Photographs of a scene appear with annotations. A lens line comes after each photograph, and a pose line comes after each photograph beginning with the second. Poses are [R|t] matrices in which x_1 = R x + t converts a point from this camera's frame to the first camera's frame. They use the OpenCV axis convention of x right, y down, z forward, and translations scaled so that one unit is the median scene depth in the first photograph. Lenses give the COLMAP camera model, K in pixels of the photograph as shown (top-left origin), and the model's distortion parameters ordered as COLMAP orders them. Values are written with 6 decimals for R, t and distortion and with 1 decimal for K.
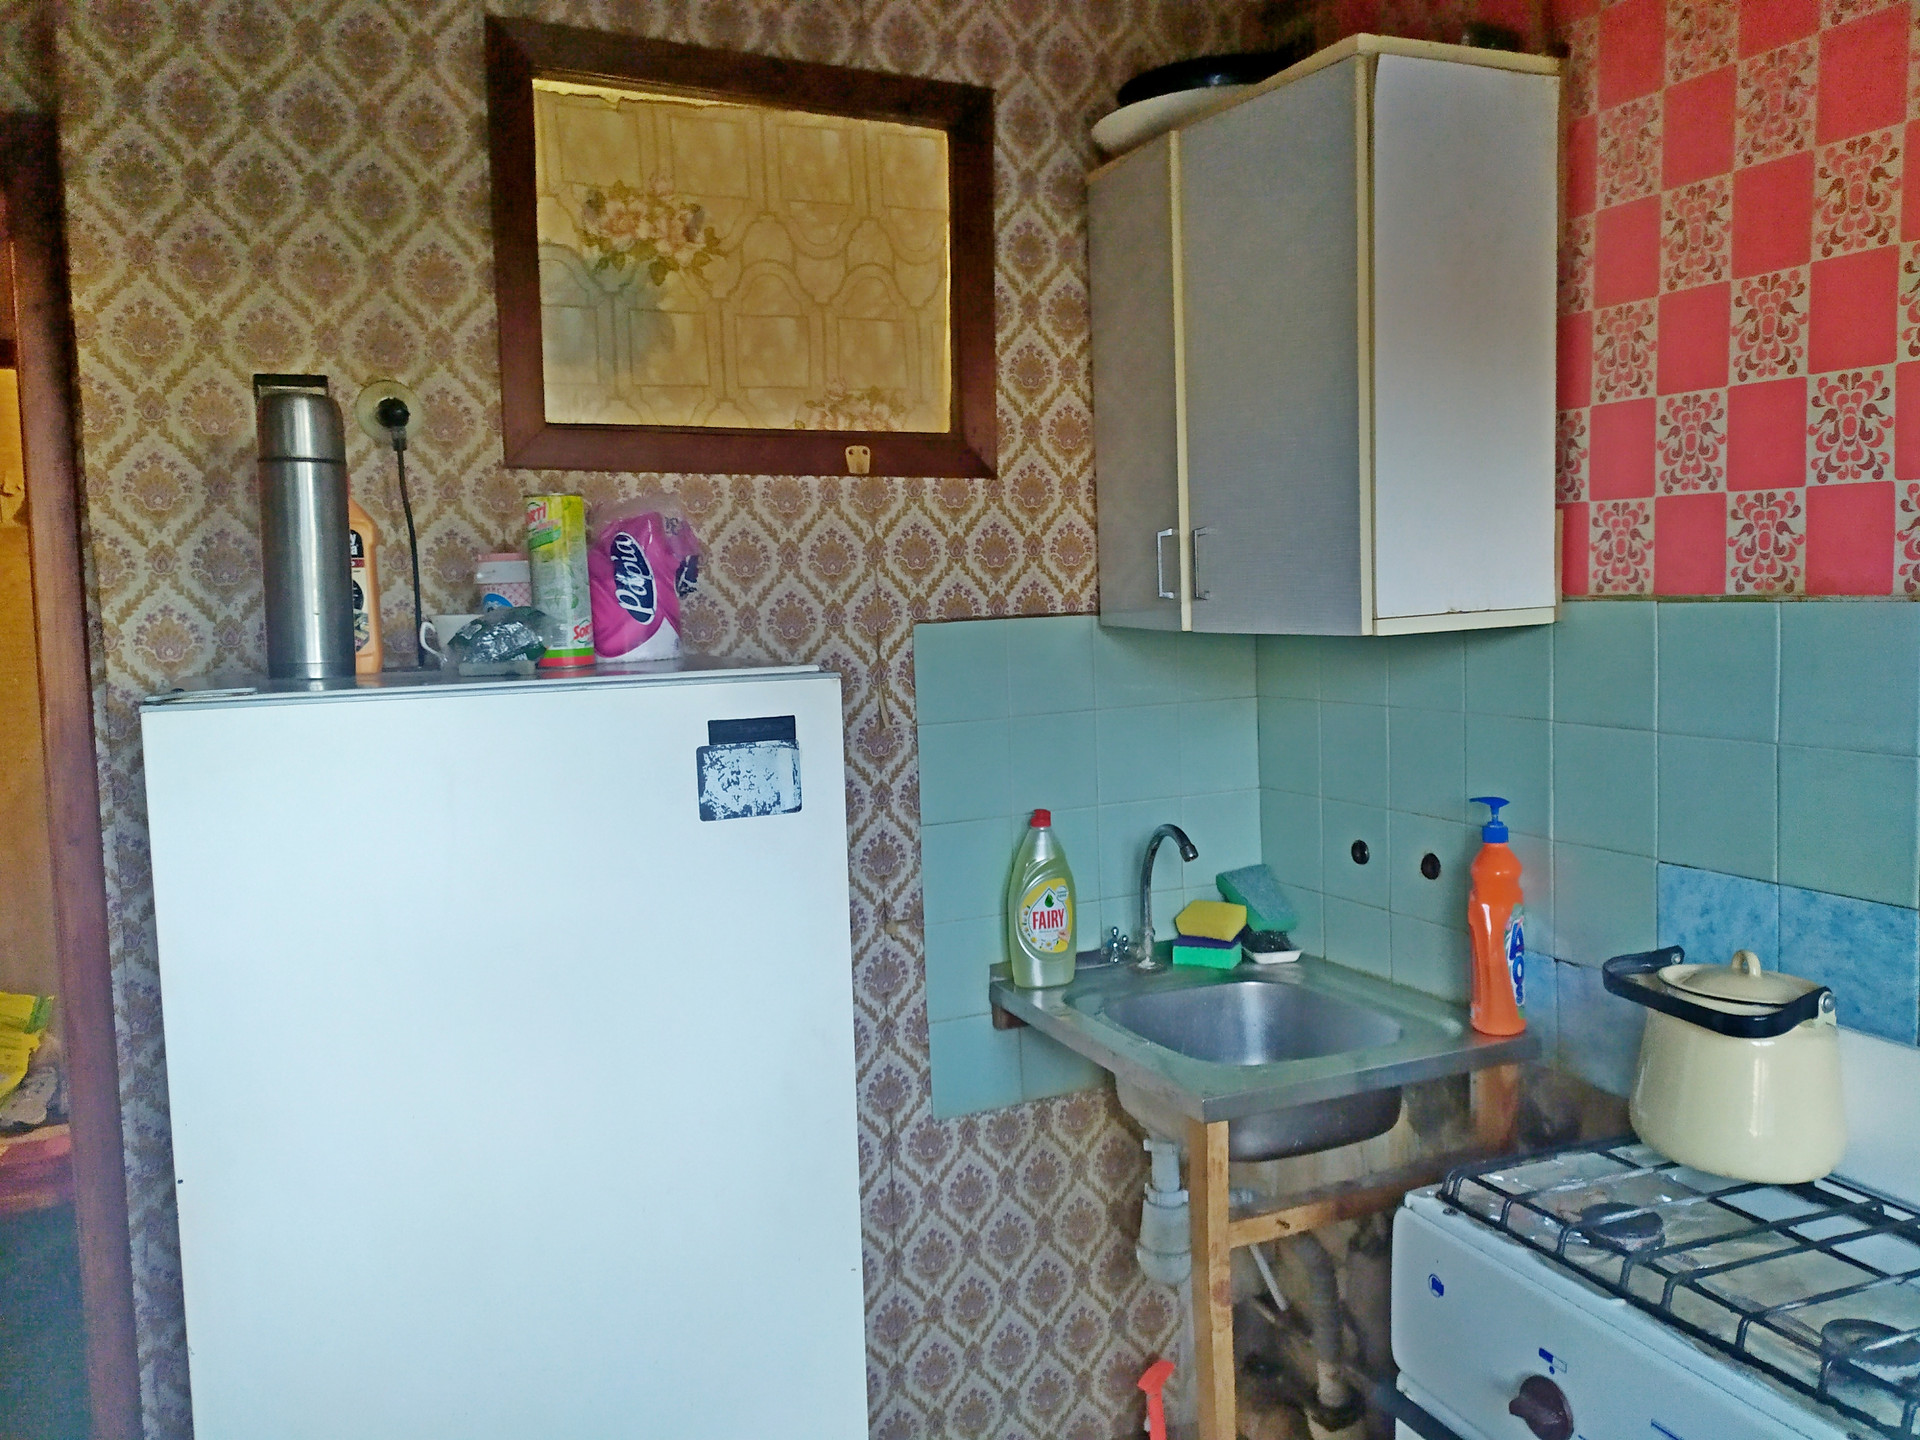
lens RADIAL K [[1432.4, 0, 955.3], [0, 1432.4, 715.9], [0, 0, 1]] dist [0.053930, -0.057768]
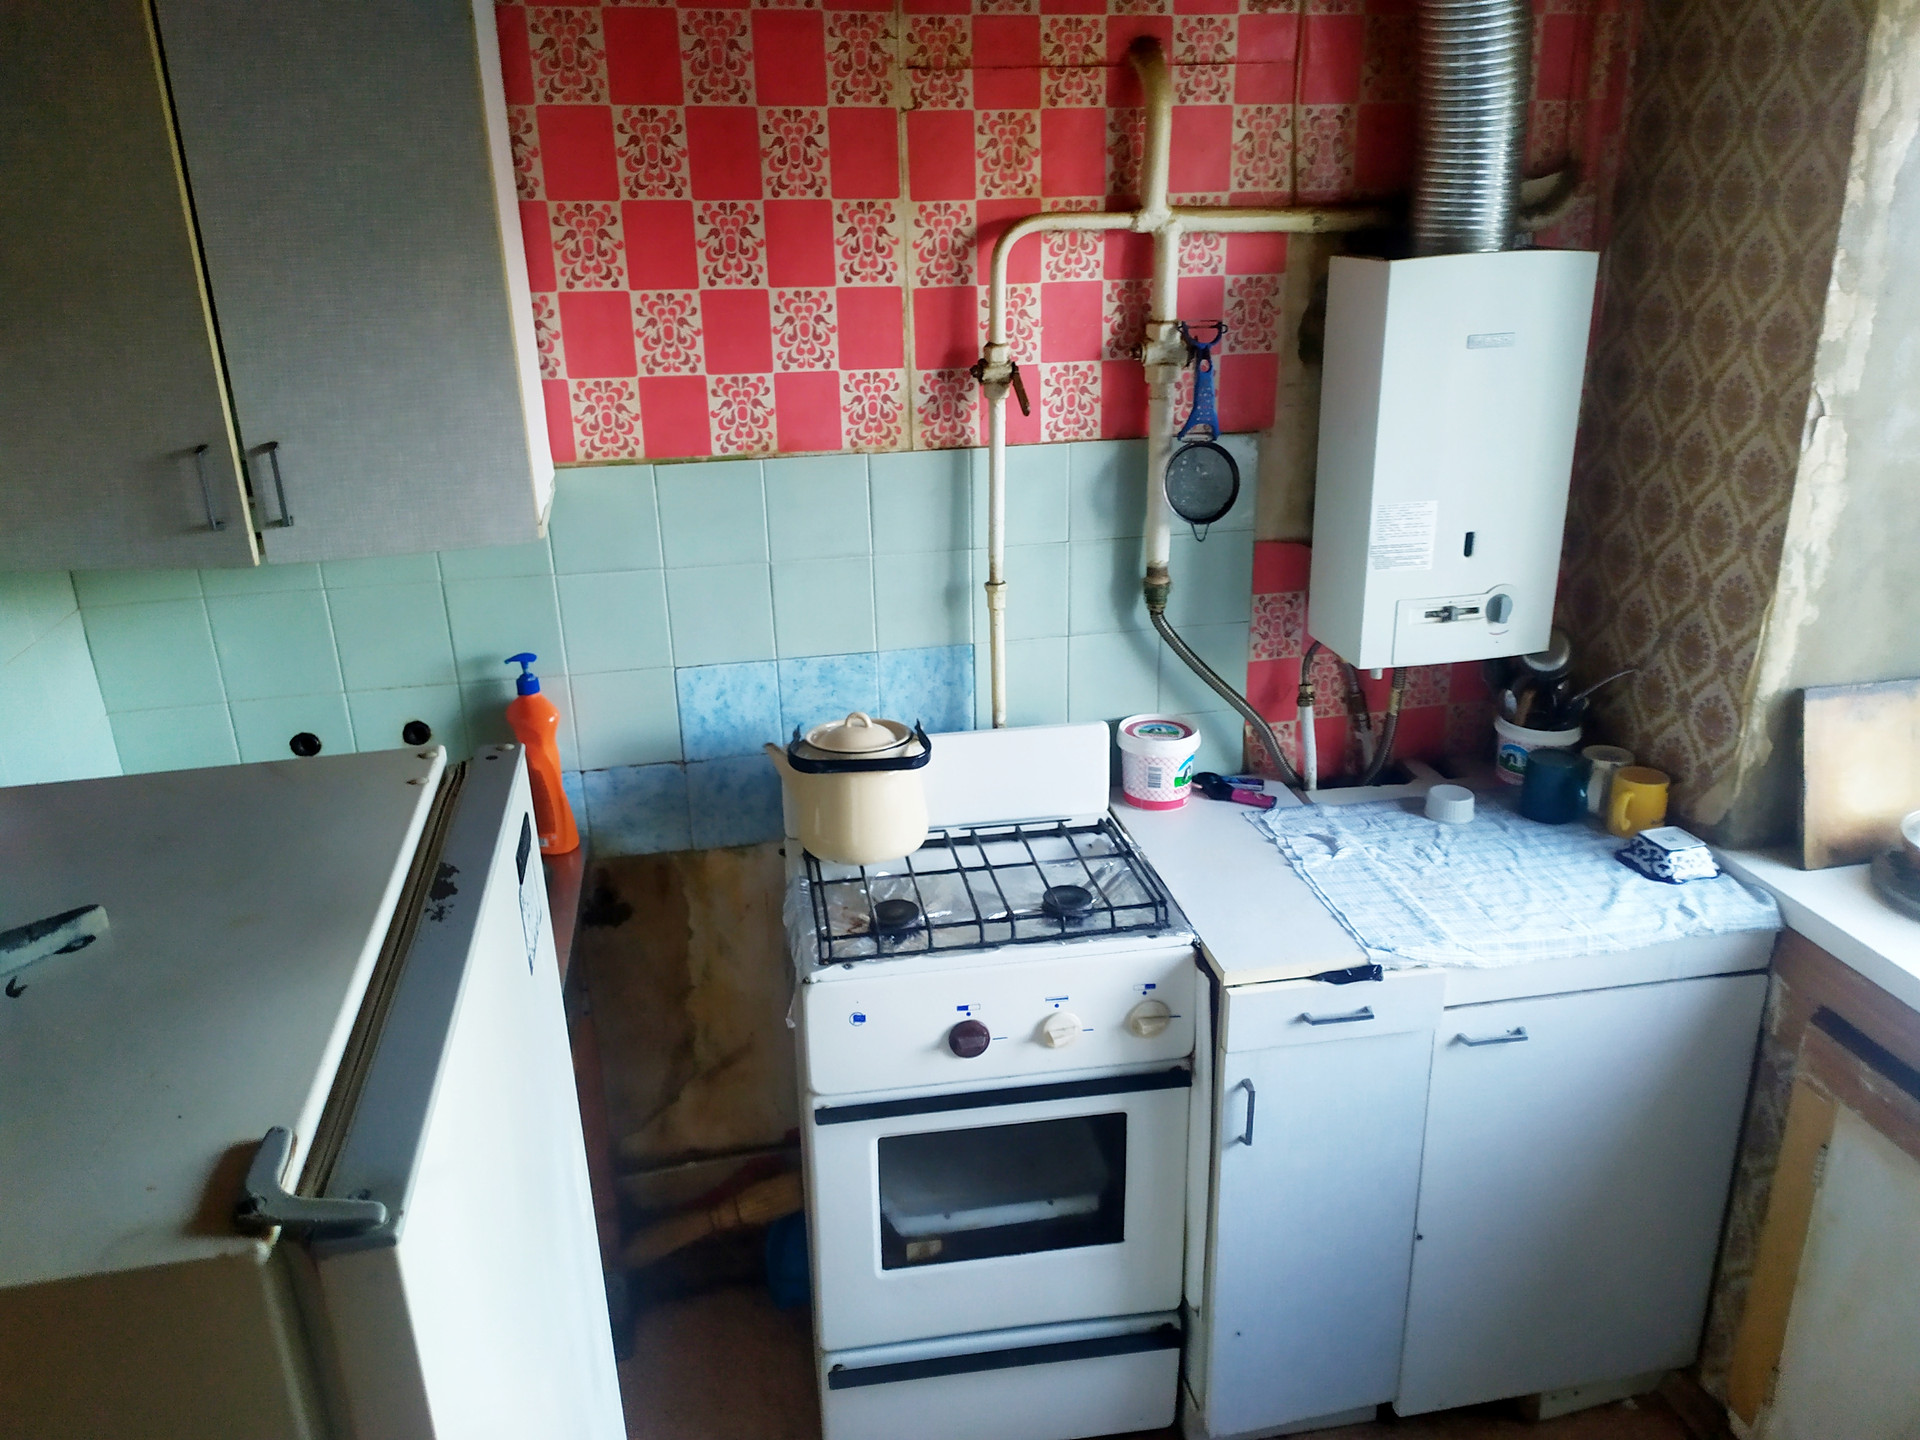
lens RADIAL K [[1432.4, 0, 957.2], [0, 1432.4, 727.9], [0, 0, 1]] dist [0.053930, -0.057768]
pose [[0.246002, -0.331966, 0.910649, -0.686662], [0.106416, 0.943092, 0.315045, -0.245362], [-0.963410, 0.019406, 0.267329, 0.475377]]
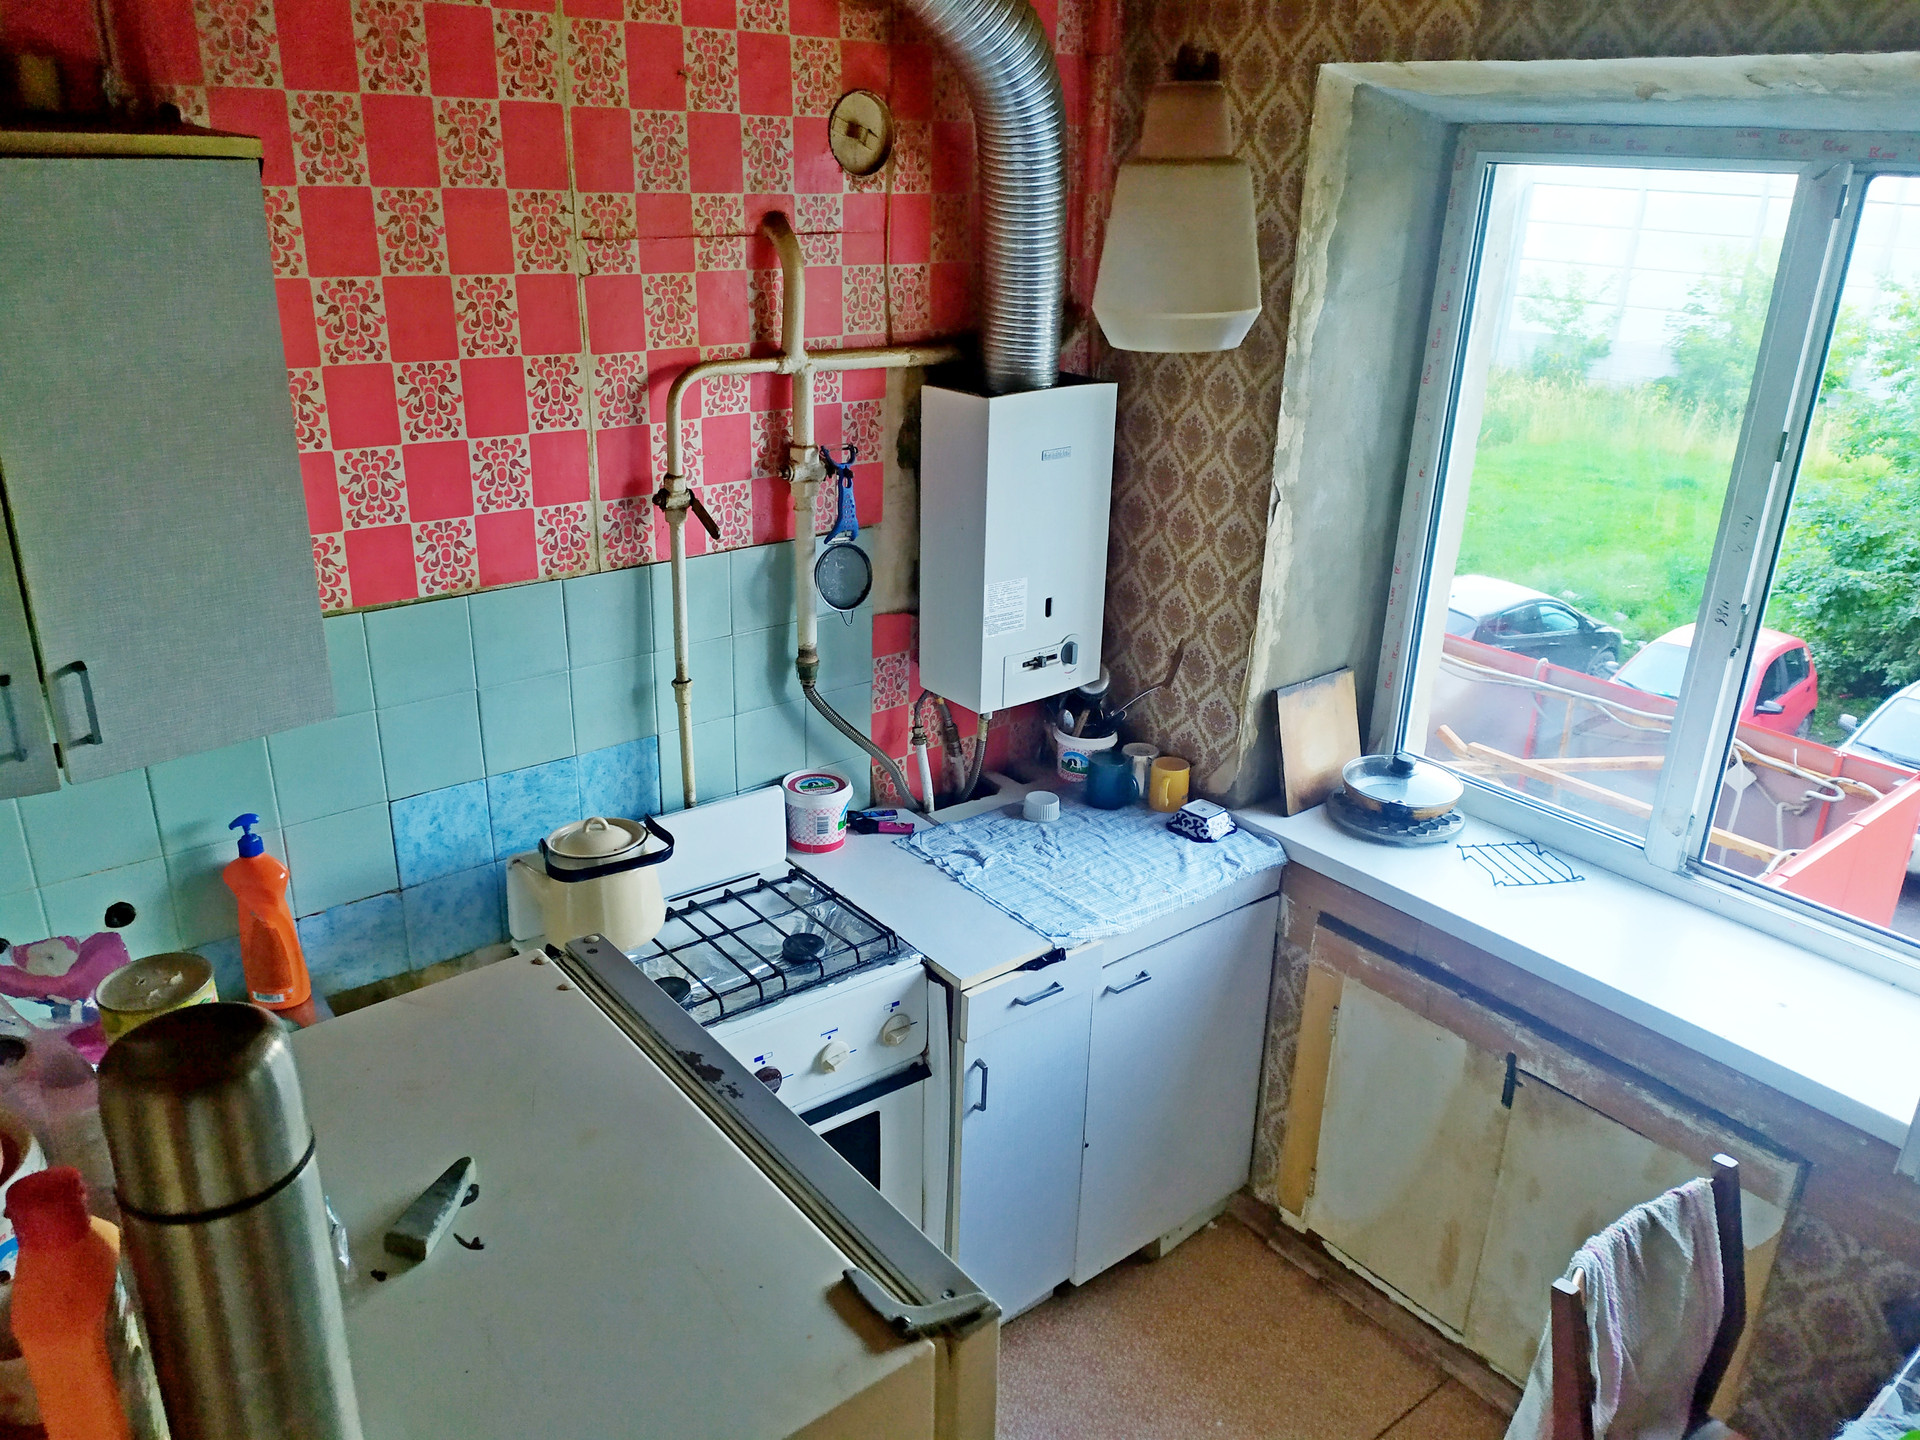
lens RADIAL K [[1432.4, 0, 918.3], [0, 1432.4, 735.8], [0, 0, 1]] dist [0.053930, -0.057768]
pose [[-0.220962, -0.357443, 0.907420, -0.859310], [0.082043, 0.920307, 0.382498, -0.456836], [-0.971825, 0.158965, -0.174027, 0.840845]]
